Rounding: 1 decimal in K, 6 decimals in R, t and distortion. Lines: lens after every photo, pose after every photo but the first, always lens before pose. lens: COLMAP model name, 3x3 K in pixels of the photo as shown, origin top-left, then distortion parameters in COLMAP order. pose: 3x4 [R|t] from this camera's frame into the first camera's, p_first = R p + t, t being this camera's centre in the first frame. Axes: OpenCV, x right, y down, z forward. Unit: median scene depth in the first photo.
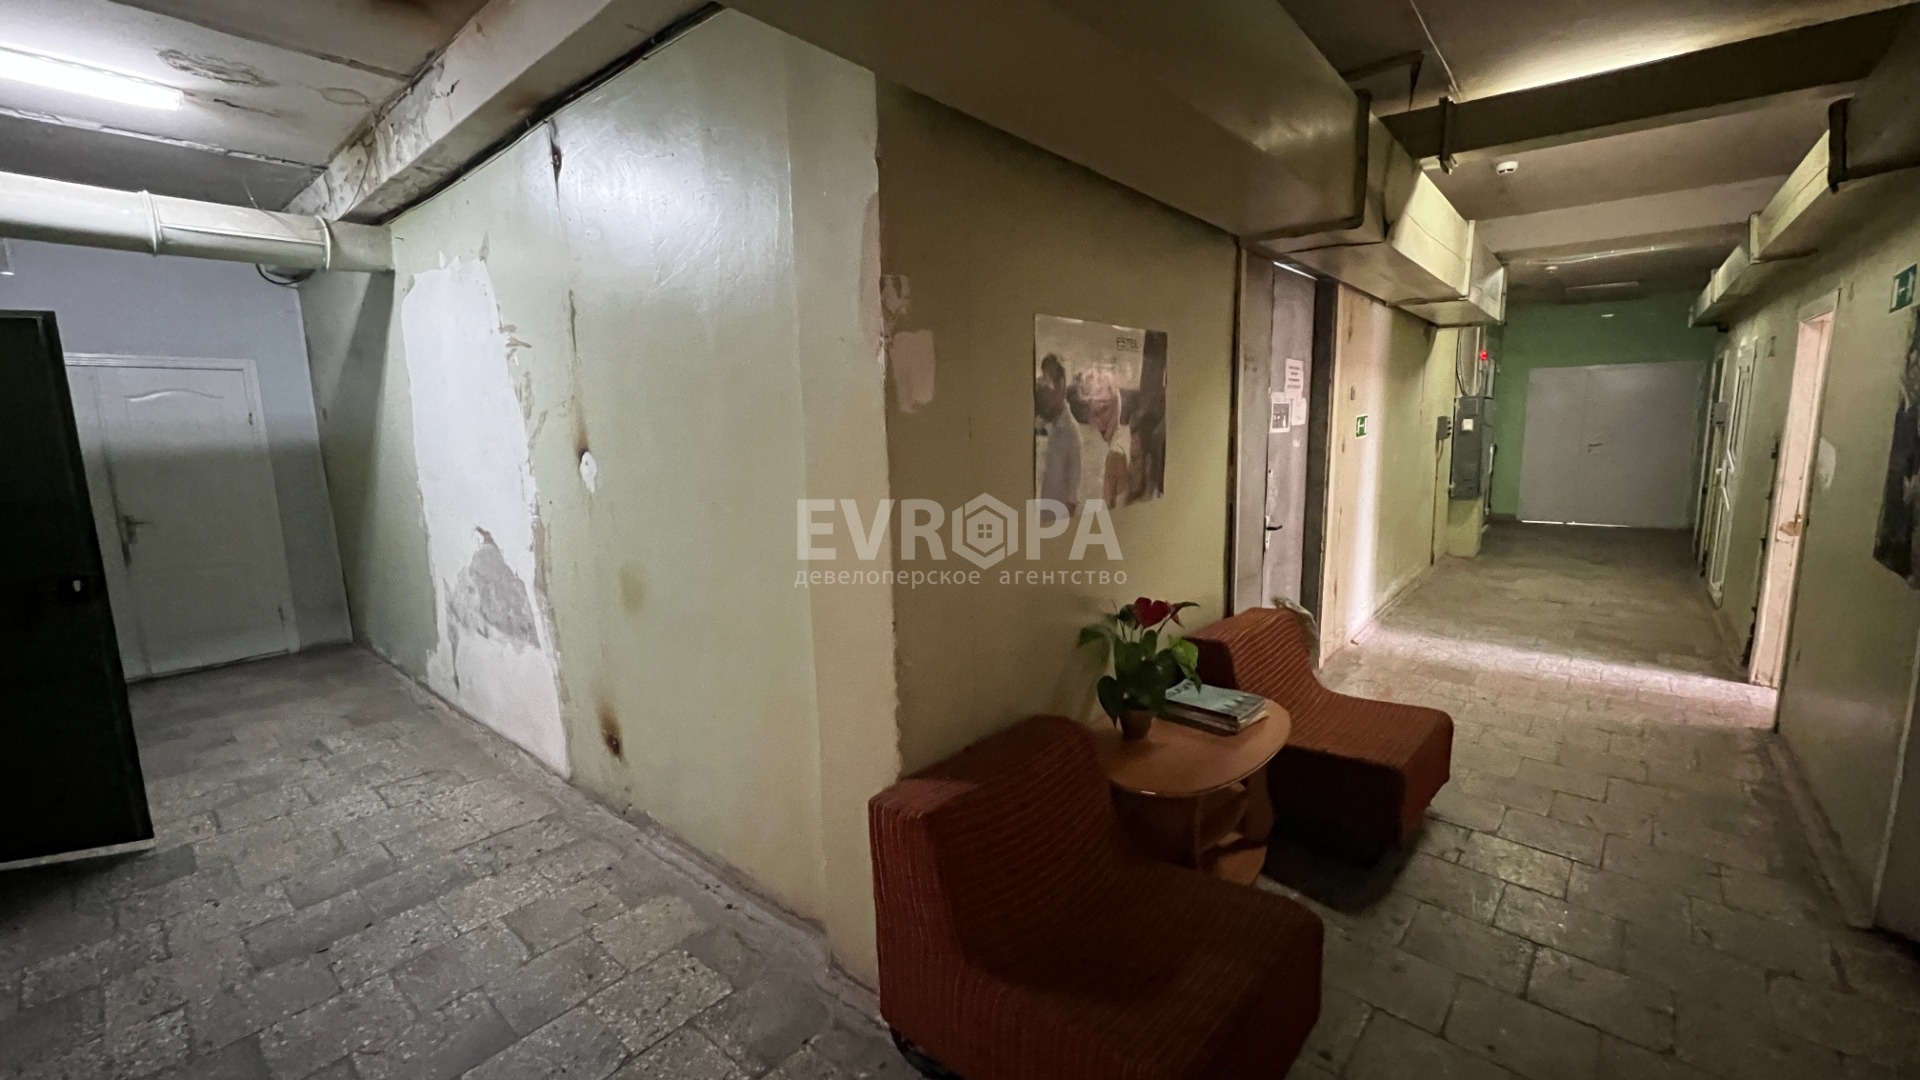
lens RADIAL K [[766.5, 0, 954.6], [0, 766.5, 531.7], [0, 0, 1]] dist [-0.001146, -0.000100]
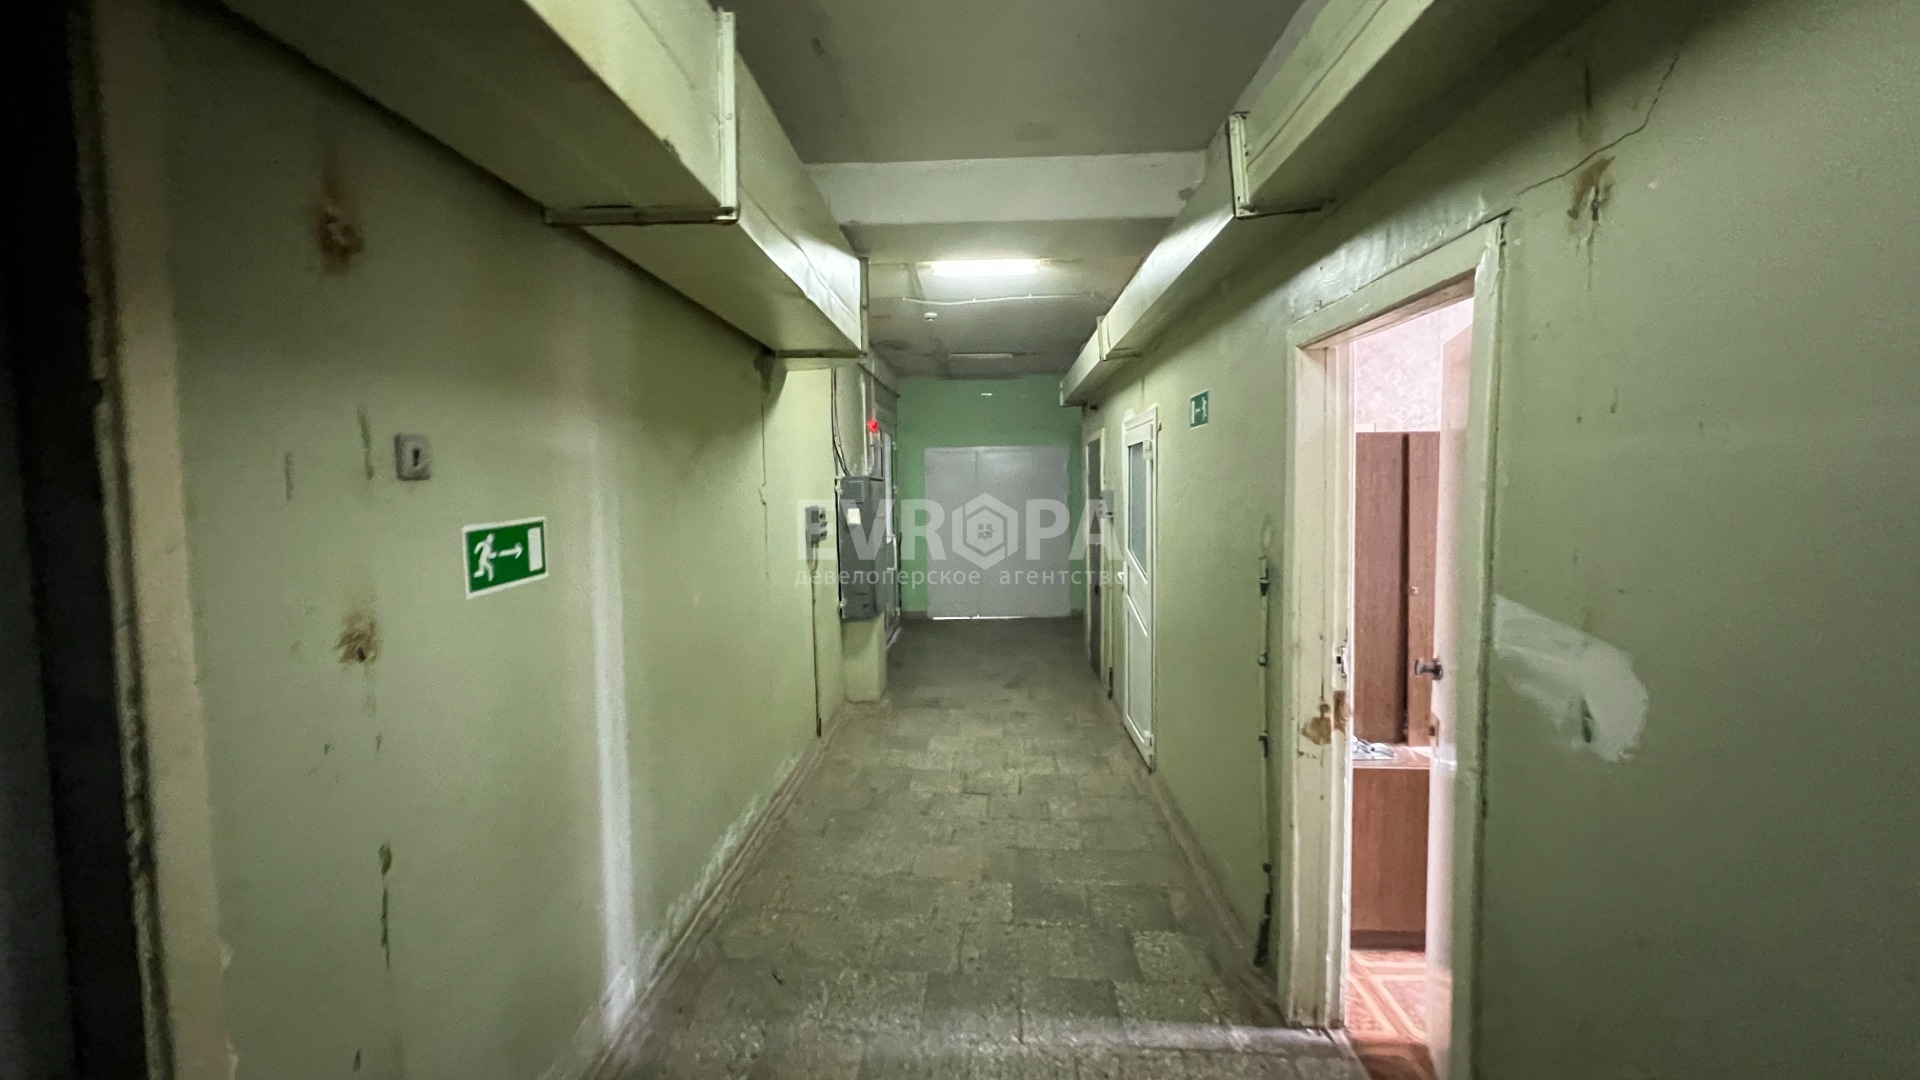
lens RADIAL K [[766.5, 0, 957.8], [0, 766.5, 534.8], [0, 0, 1]] dist [-0.001146, -0.000100]
pose [[0.786096, -0.028676, 0.617439, 0.331757], [0.087124, 0.994091, -0.064753, -0.074046], [-0.611934, 0.104695, 0.783949, 0.419474]]
